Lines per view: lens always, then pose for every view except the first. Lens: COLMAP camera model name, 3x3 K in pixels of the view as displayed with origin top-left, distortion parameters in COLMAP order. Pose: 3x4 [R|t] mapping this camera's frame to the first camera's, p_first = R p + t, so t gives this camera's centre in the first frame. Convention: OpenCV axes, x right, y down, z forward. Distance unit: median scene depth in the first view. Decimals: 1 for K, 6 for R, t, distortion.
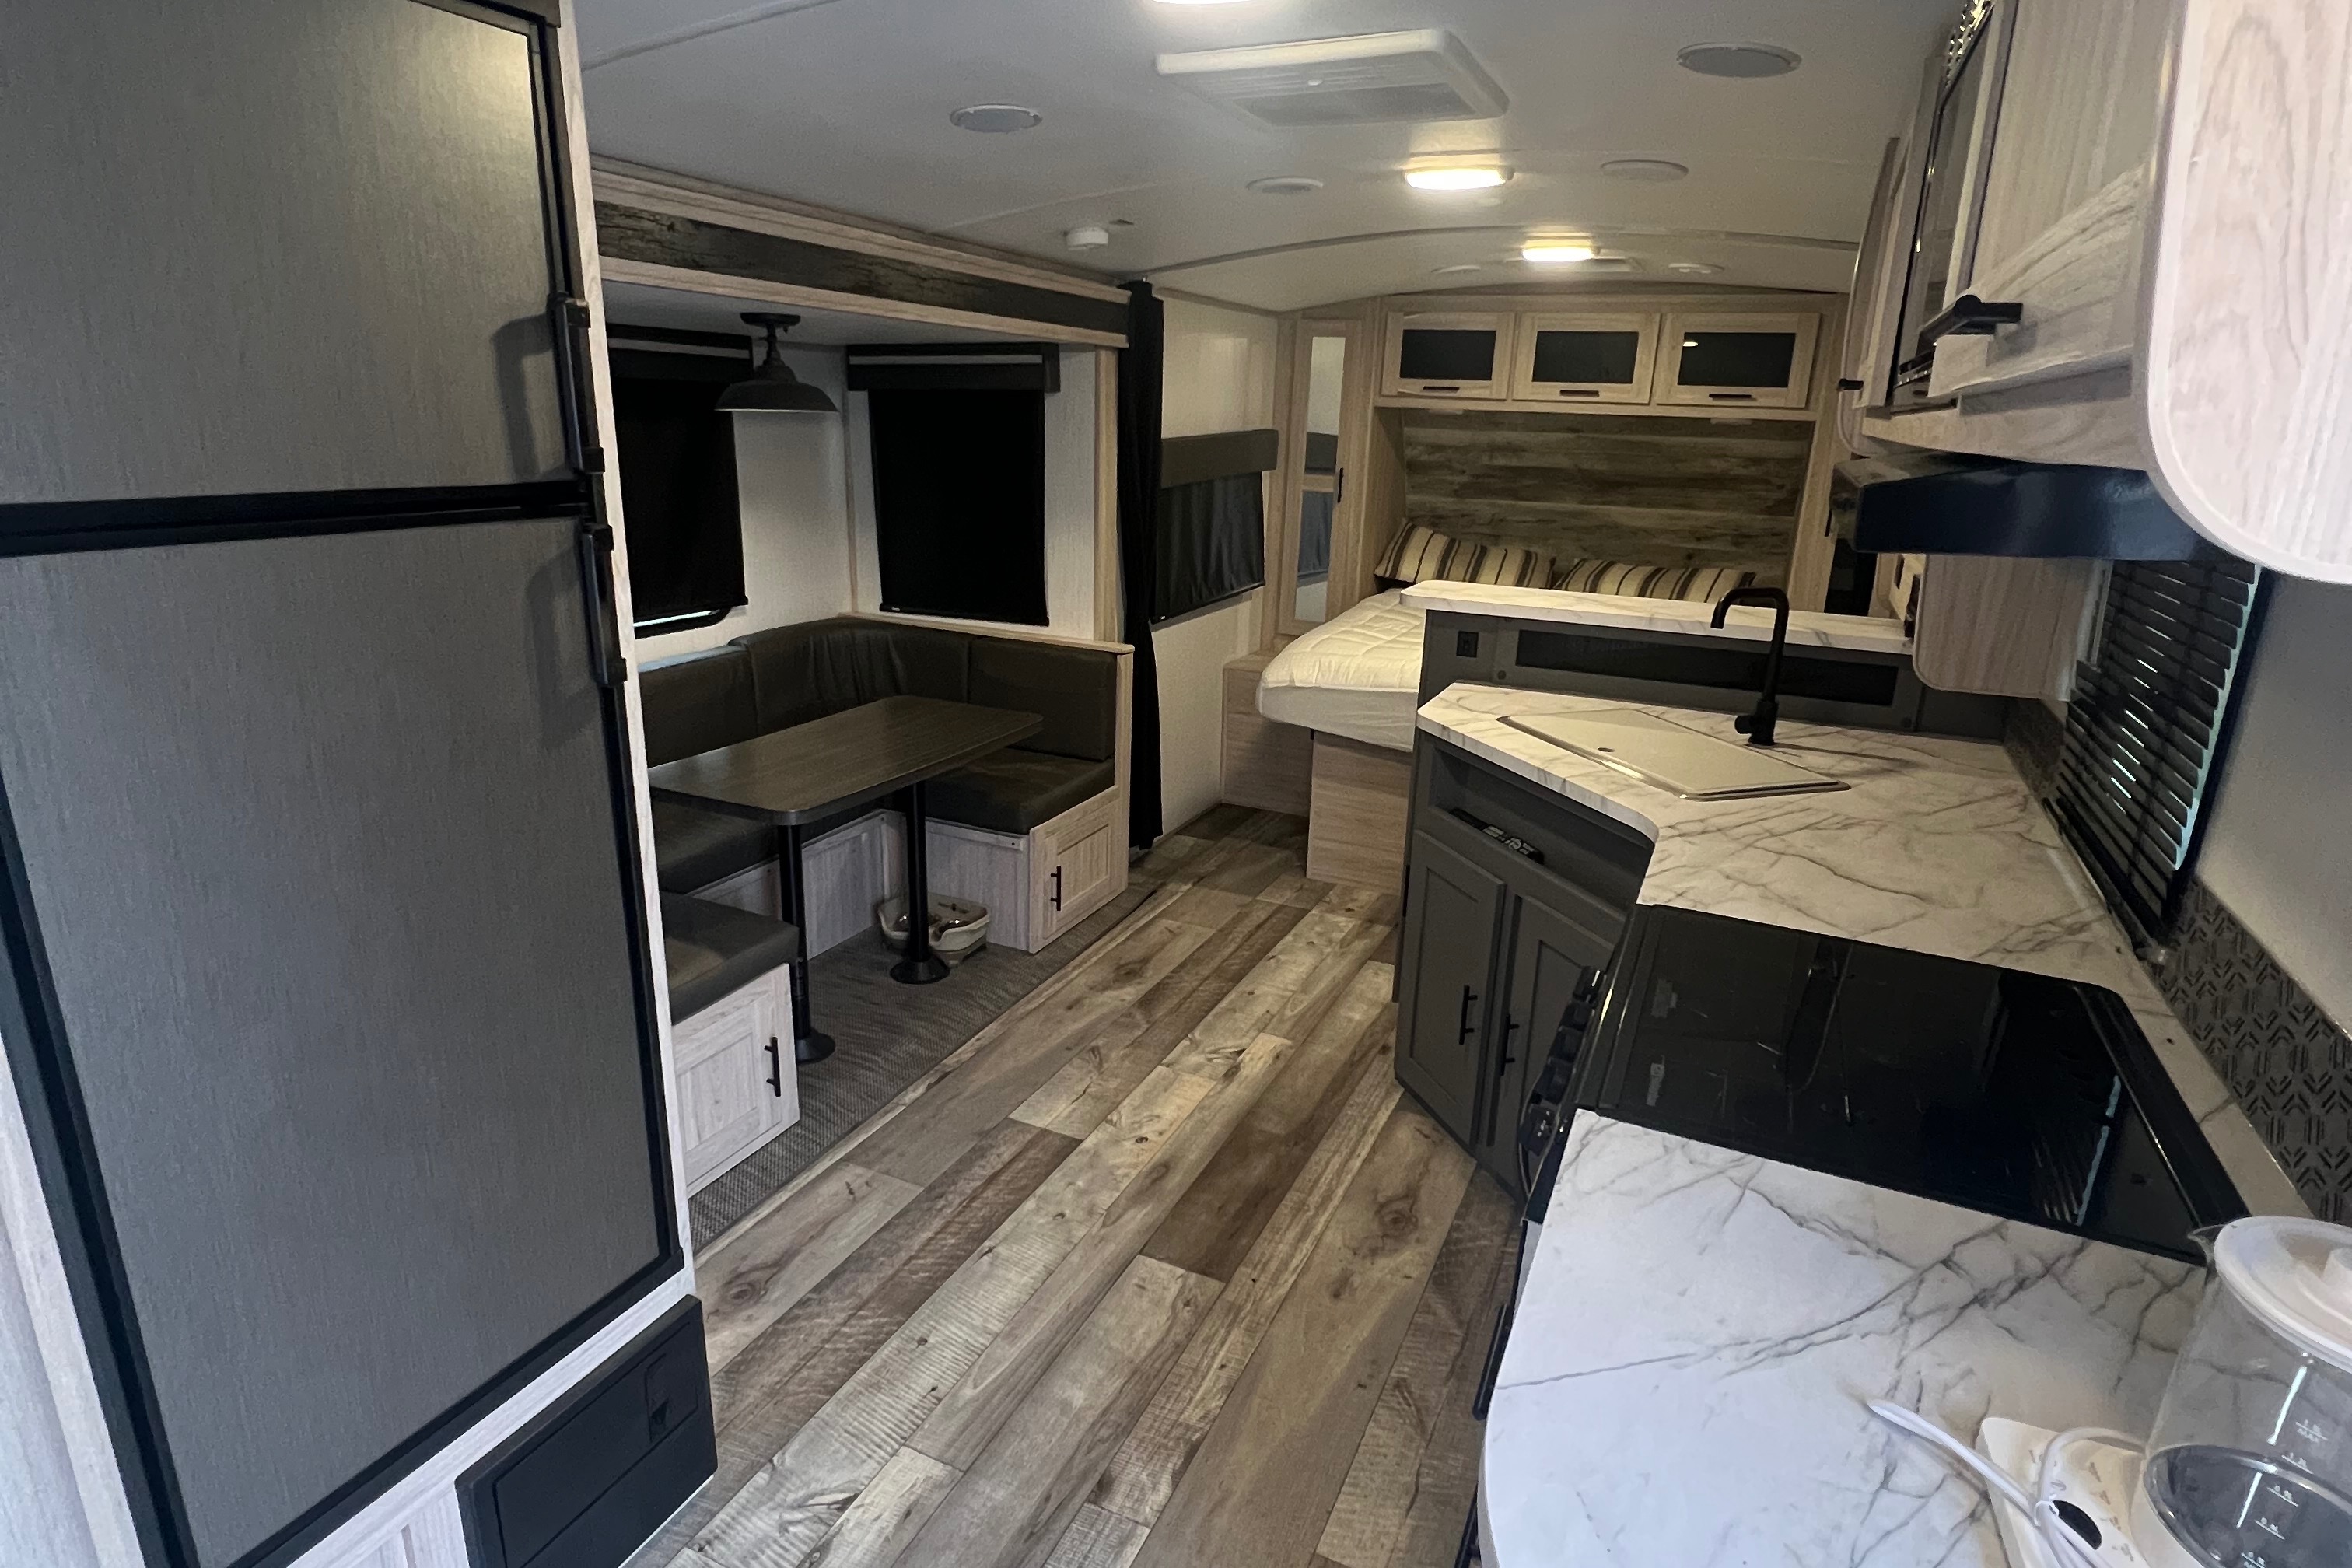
lens RADIAL K [[1243.2, 0, 1176.0], [0, 1243.2, 784.0], [0, 0, 1]] dist [-0.001269, 0.000309]
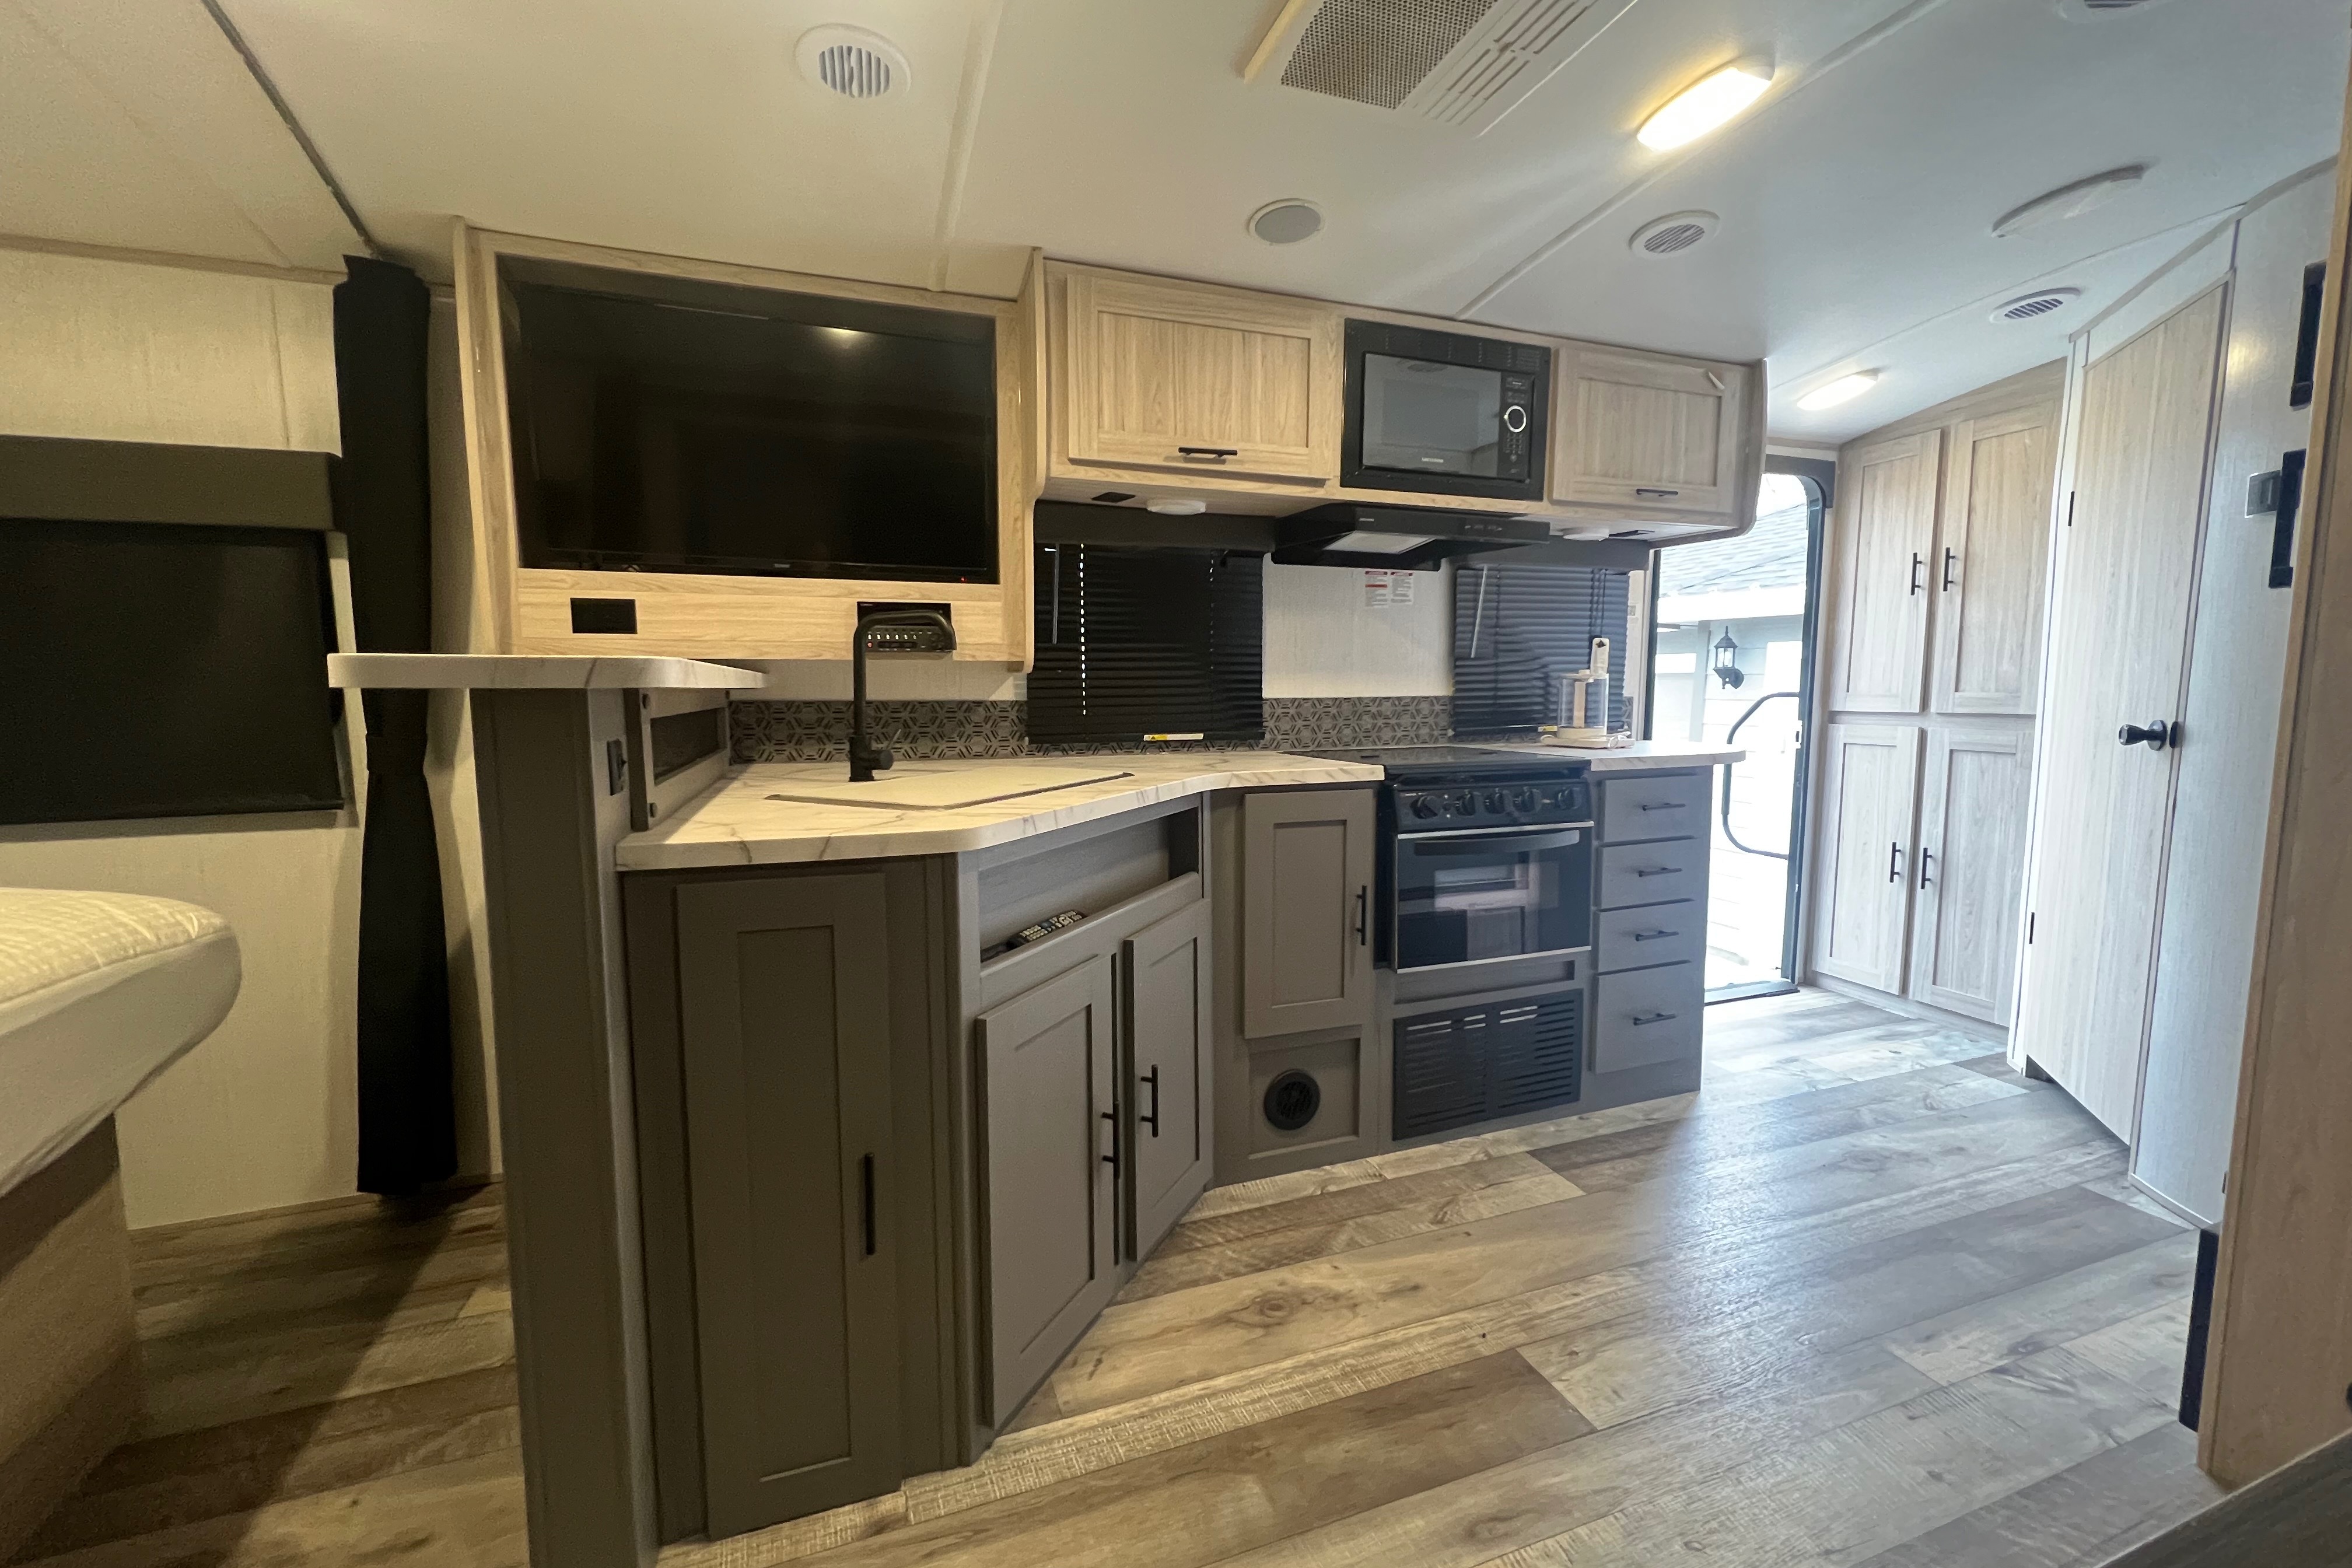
lens RADIAL K [[930.1, 0, 1176.0], [0, 930.1, 784.0], [0, 0, 1]] dist [-0.001373, -0.000070]
pose [[-0.703667, -0.100628, 0.703368, -0.180730], [0.188760, 0.927875, 0.321587, -0.198499], [-0.684998, 0.359058, -0.633920, 1.194779]]
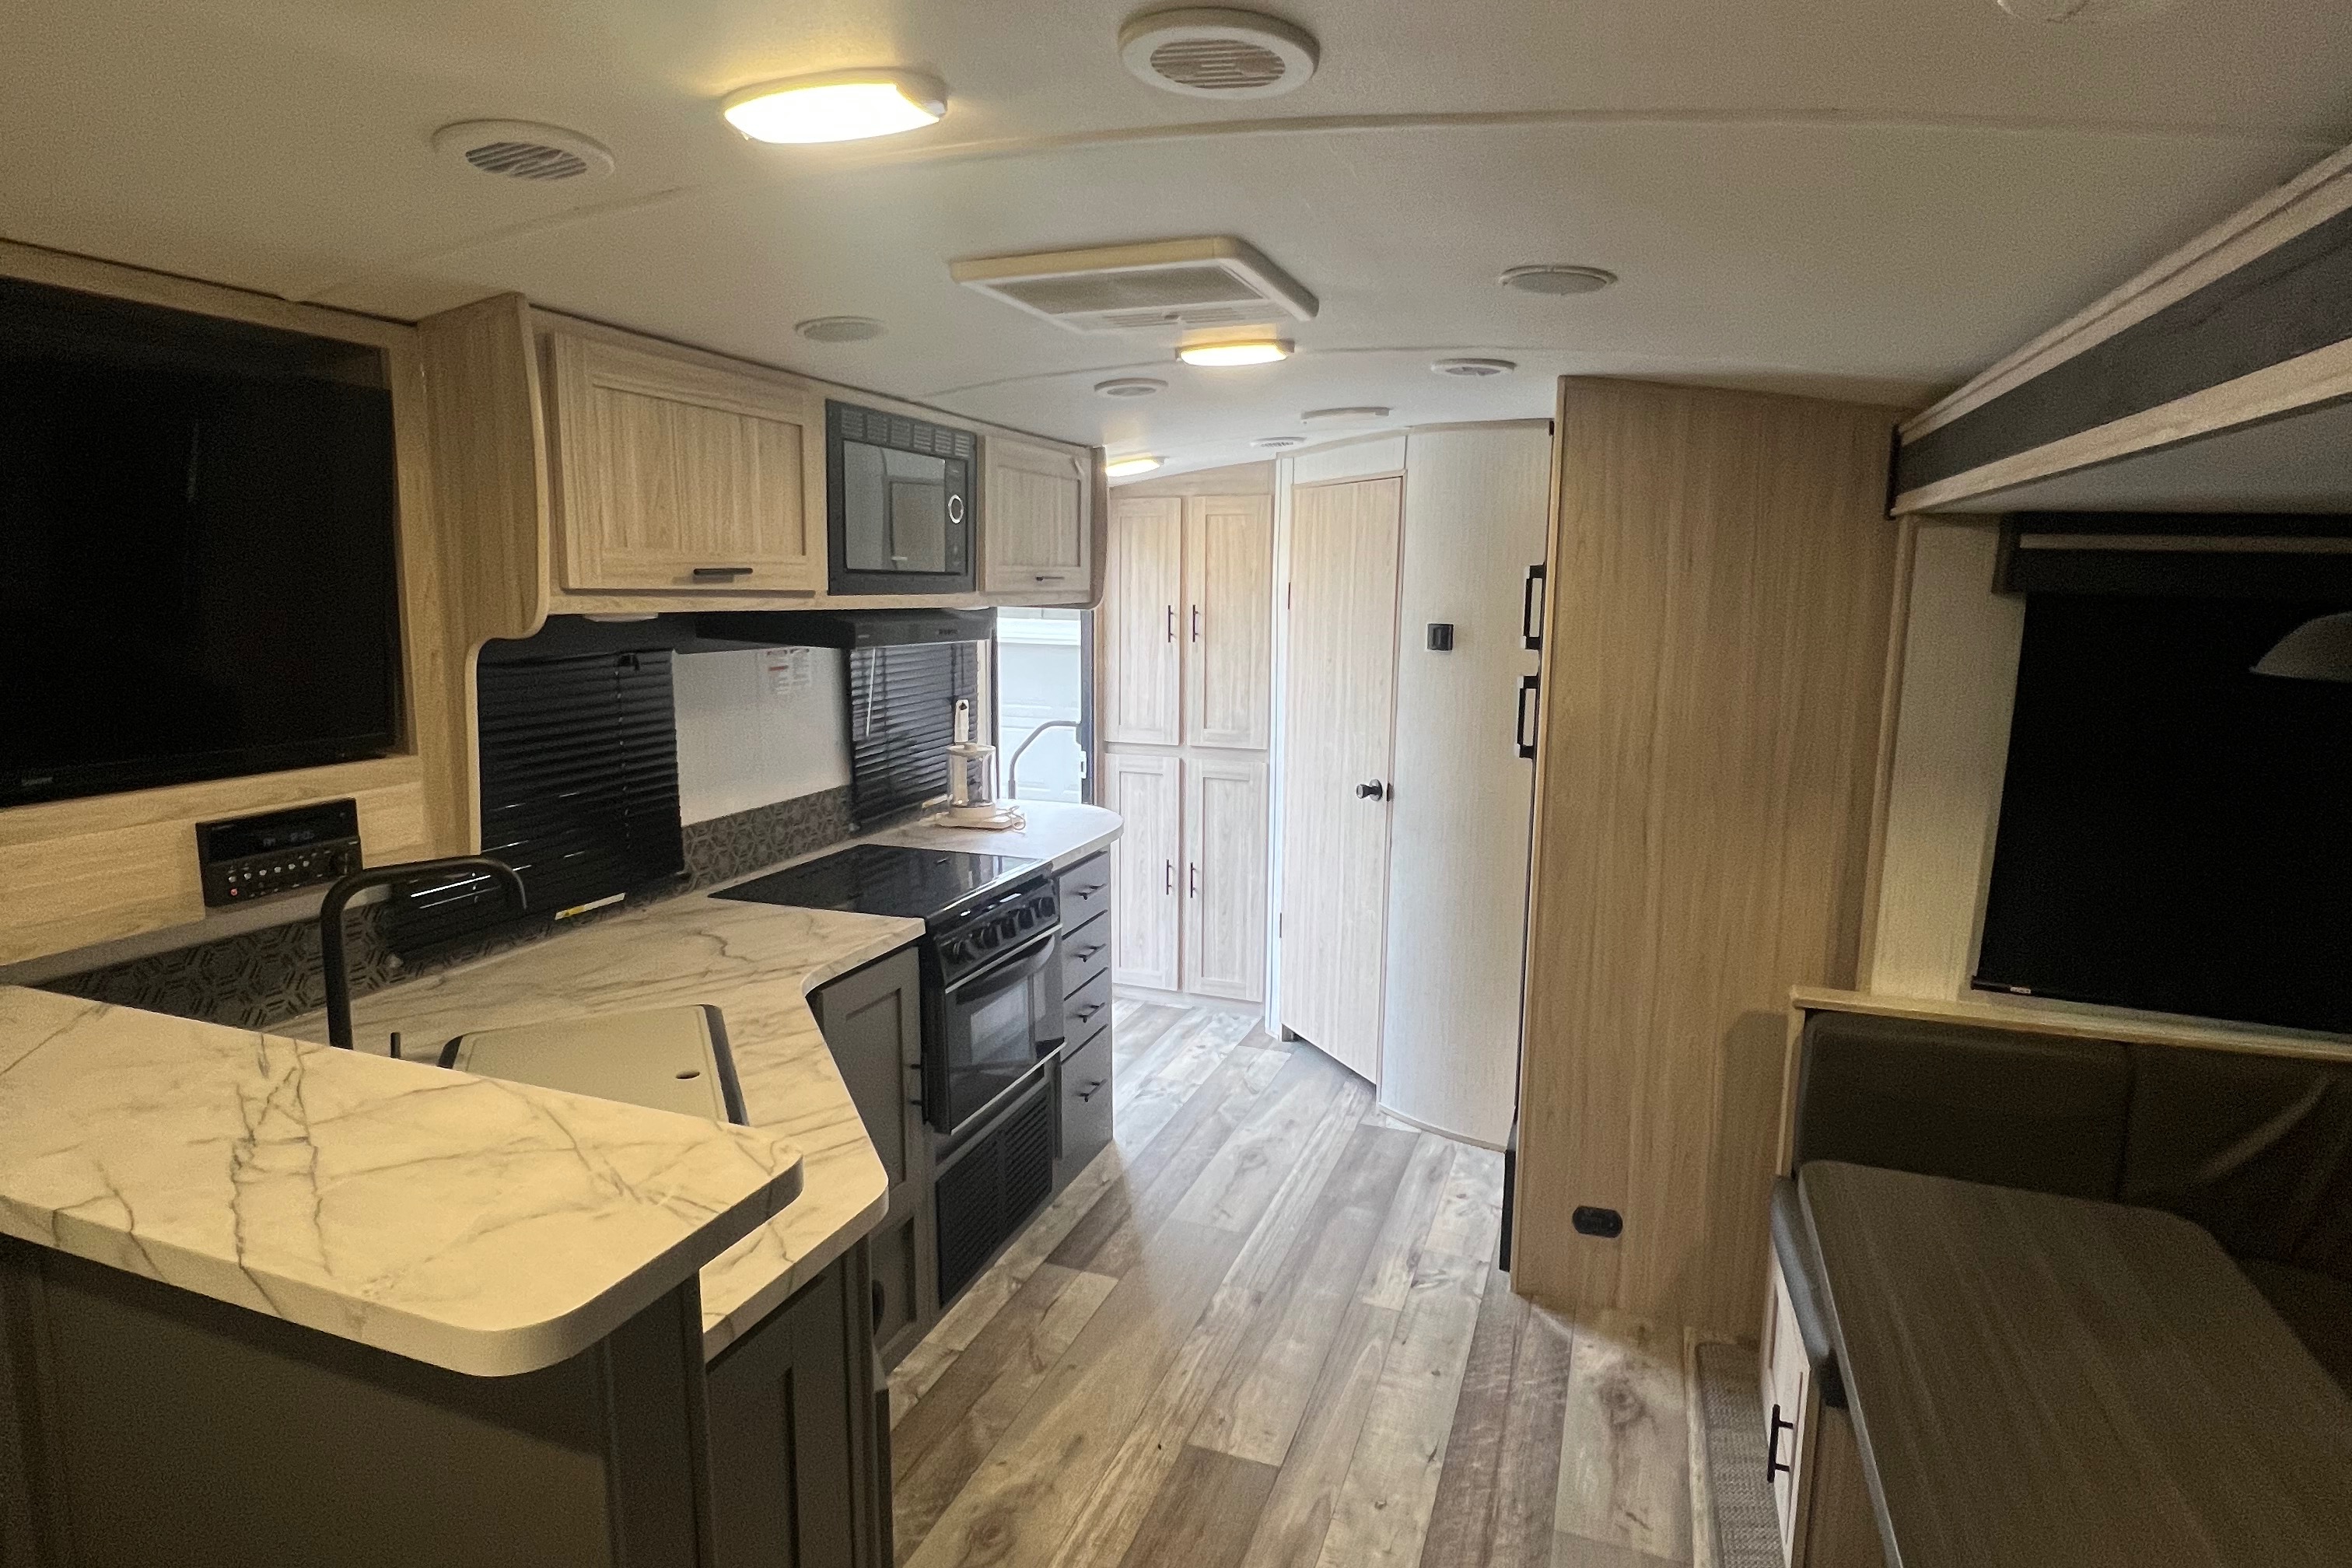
lens RADIAL K [[1243.2, 0, 1176.0], [0, 1243.2, 784.0], [0, 0, 1]] dist [-0.001269, 0.000309]
pose [[-0.995858, -0.024943, -0.087438, 0.124548], [-0.060595, 0.899028, 0.433678, -0.429801], [0.067792, 0.437180, -0.896815, 1.381091]]
